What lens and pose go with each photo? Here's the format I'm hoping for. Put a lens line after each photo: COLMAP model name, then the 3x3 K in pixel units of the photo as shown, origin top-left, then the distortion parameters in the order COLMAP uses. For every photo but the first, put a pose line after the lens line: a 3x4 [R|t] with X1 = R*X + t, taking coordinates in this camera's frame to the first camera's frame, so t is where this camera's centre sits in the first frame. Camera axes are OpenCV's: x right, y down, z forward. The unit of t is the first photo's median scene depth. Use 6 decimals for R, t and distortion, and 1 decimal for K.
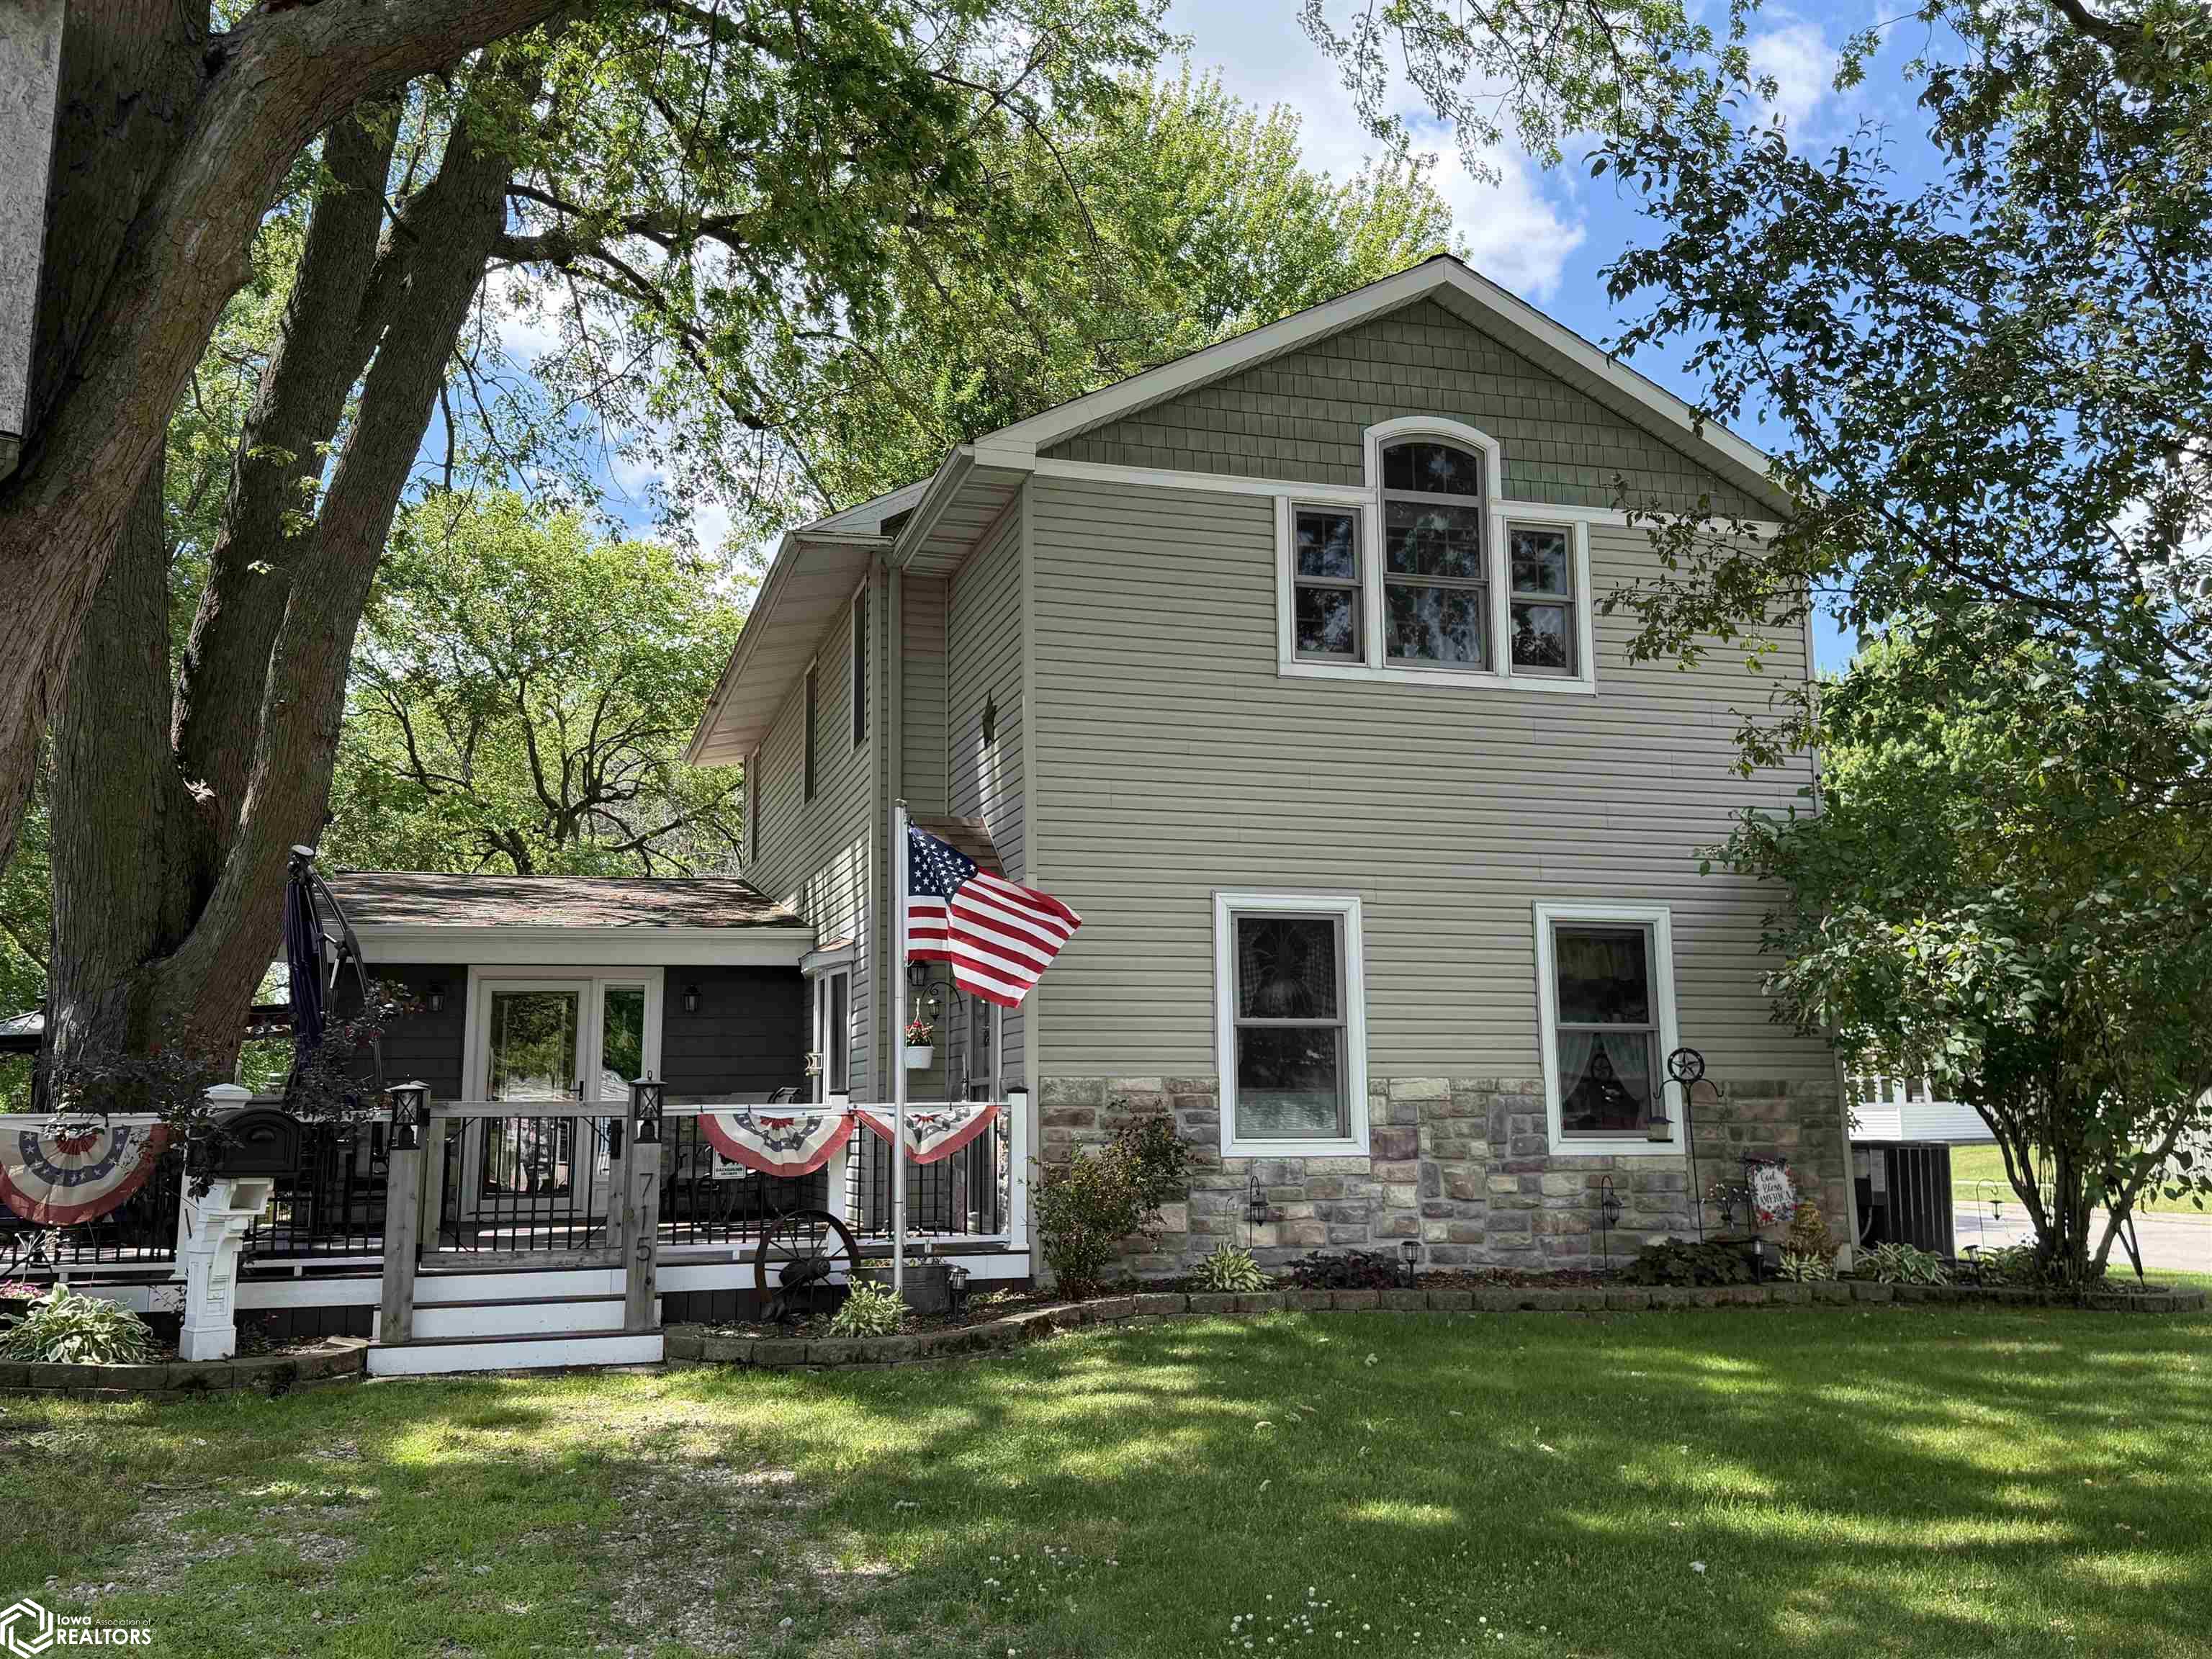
lens RADIAL K [[1766.6, 0, 1106.0], [0, 1766.6, 829.5], [0, 0, 1]] dist [-0.040254, -0.000333]
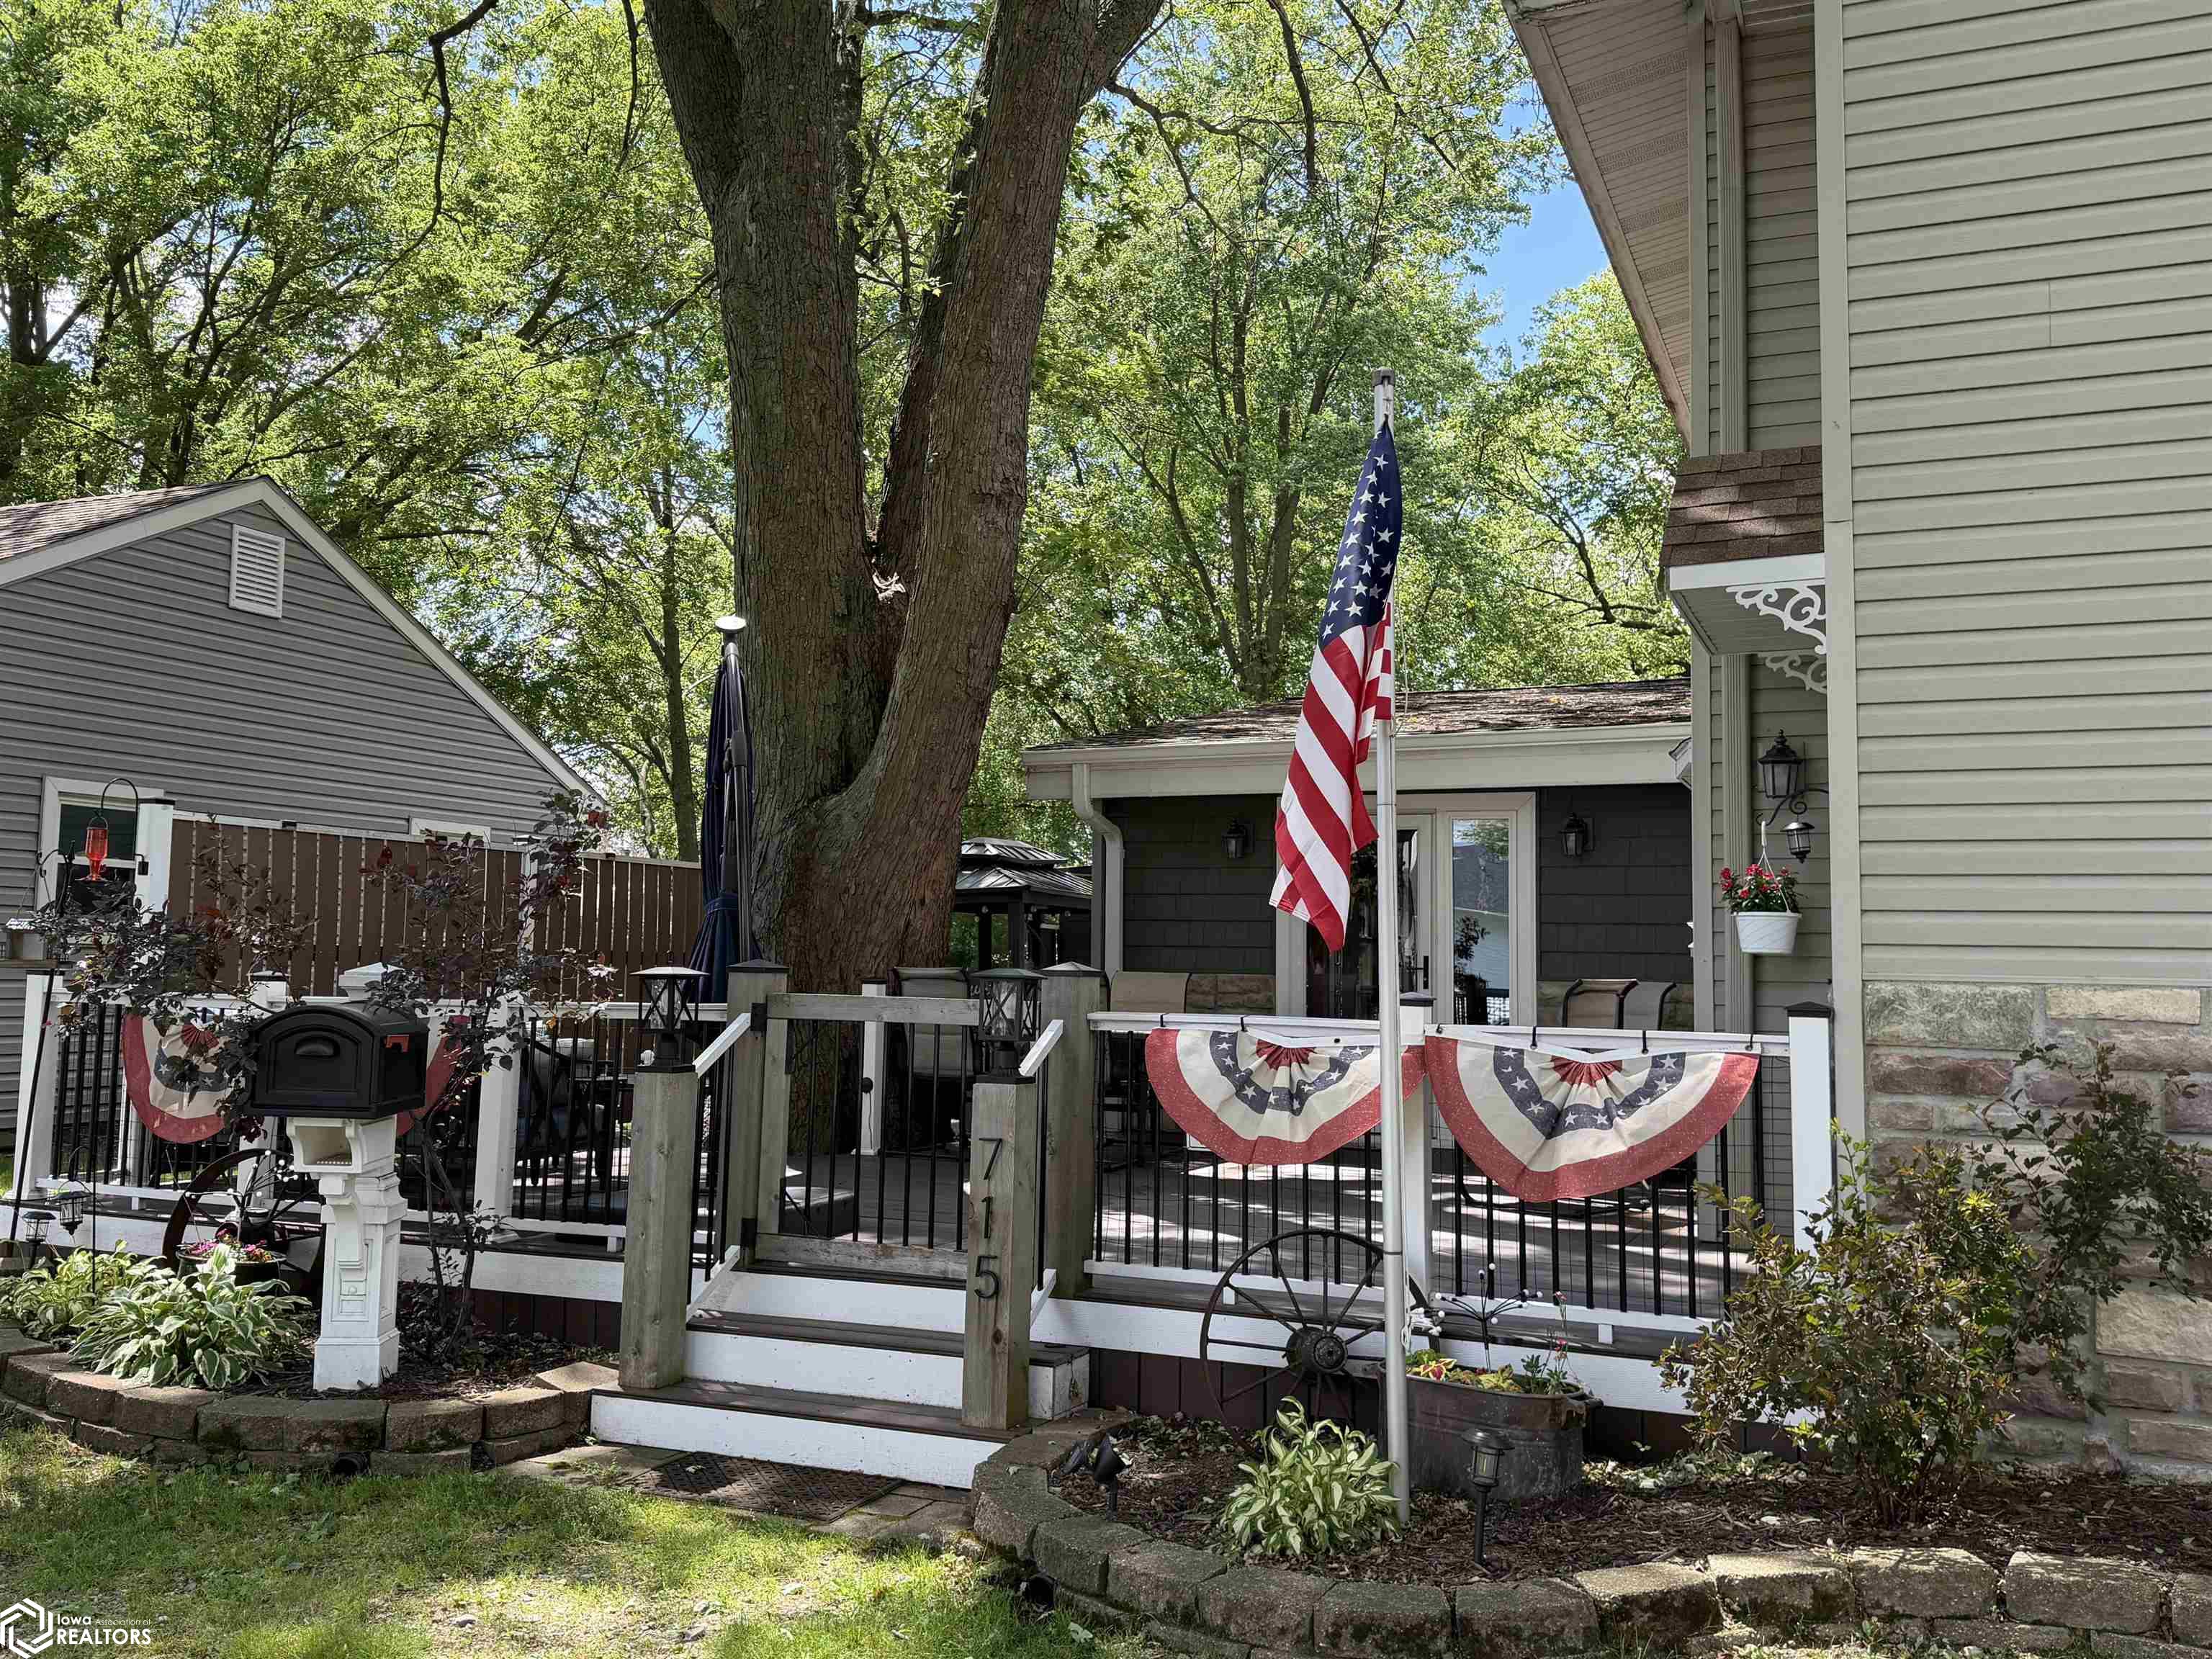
lens RADIAL K [[1766.6, 0, 1106.0], [0, 1766.6, 829.5], [0, 0, 1]] dist [-0.040254, -0.000333]
pose [[0.739068, -0.019785, -0.673340, 0.126145], [0.073865, 0.995921, 0.051812, 0.069676], [0.669569, -0.088028, 0.737515, 0.588781]]
